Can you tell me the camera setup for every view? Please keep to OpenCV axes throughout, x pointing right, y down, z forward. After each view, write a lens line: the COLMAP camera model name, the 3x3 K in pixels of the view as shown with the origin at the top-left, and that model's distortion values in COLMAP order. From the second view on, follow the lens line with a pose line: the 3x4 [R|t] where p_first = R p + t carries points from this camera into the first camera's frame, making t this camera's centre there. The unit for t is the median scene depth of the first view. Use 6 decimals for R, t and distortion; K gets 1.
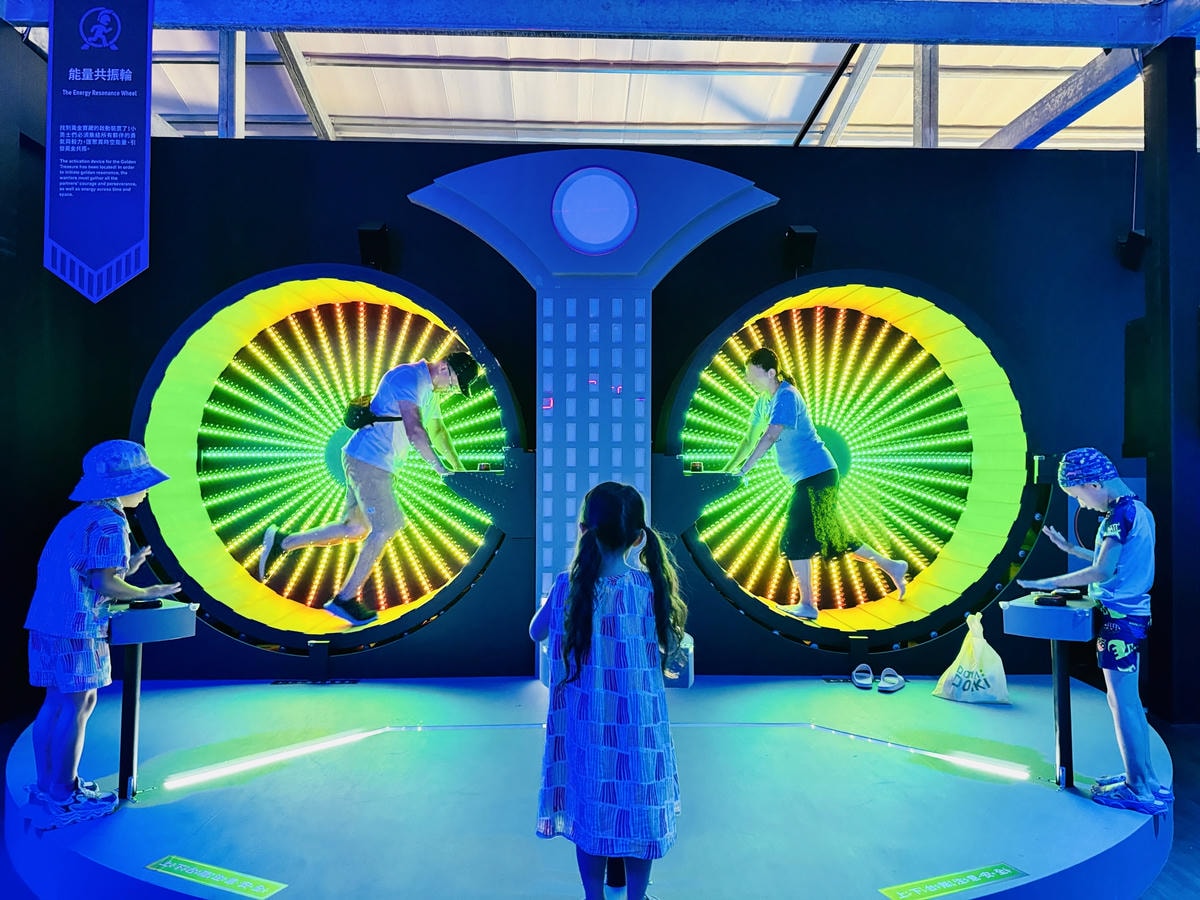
lens RADIAL K [[864.8, 0, 599.5], [0, 864.8, 451.8], [0, 0, 1]] dist [-0.005808, -0.011587]
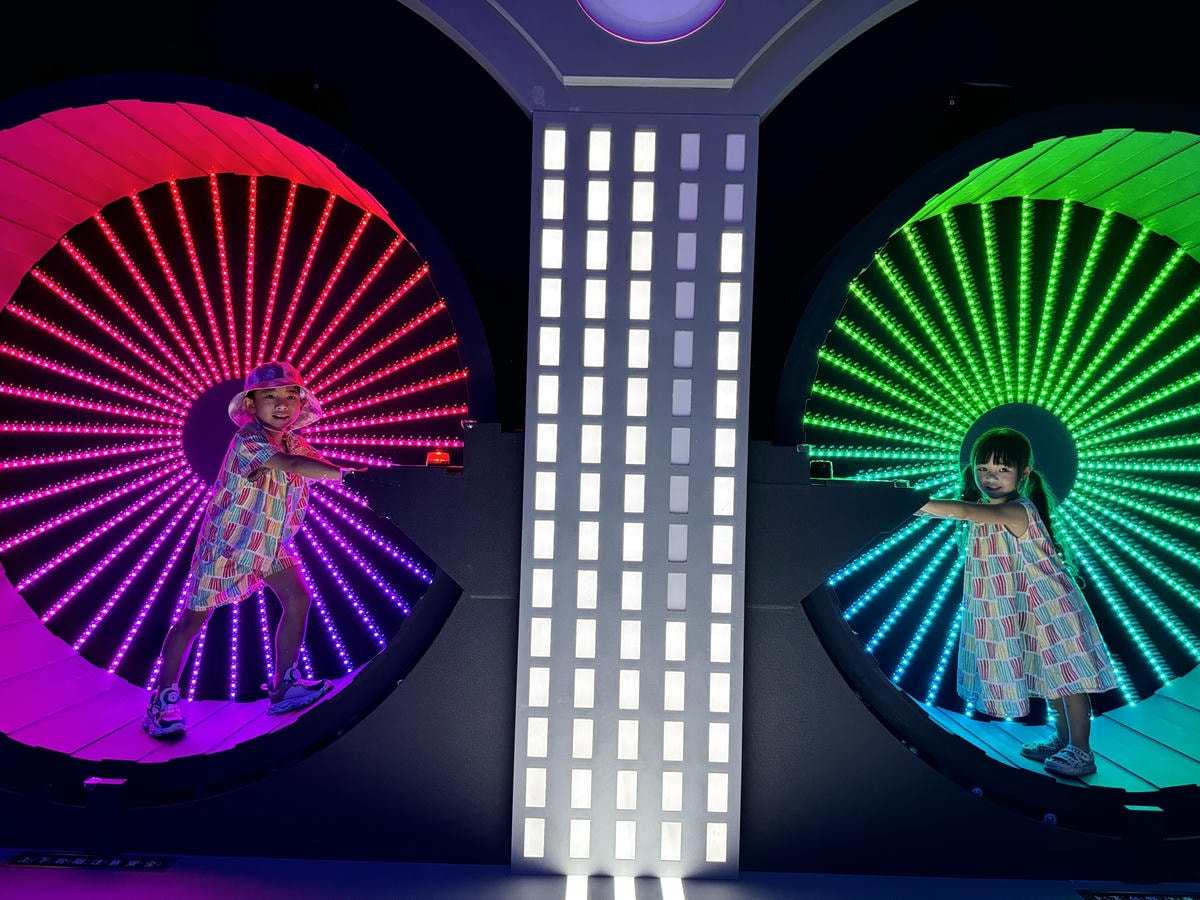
lens RADIAL K [[864.8, 0, 601.8], [0, 864.8, 450.7], [0, 0, 1]] dist [-0.005808, -0.011587]
pose [[0.998843, 0.026131, -0.040368, -0.005302], [-0.026241, 0.999653, -0.002215, 0.009626], [0.040296, 0.003272, 0.999182, 0.409614]]
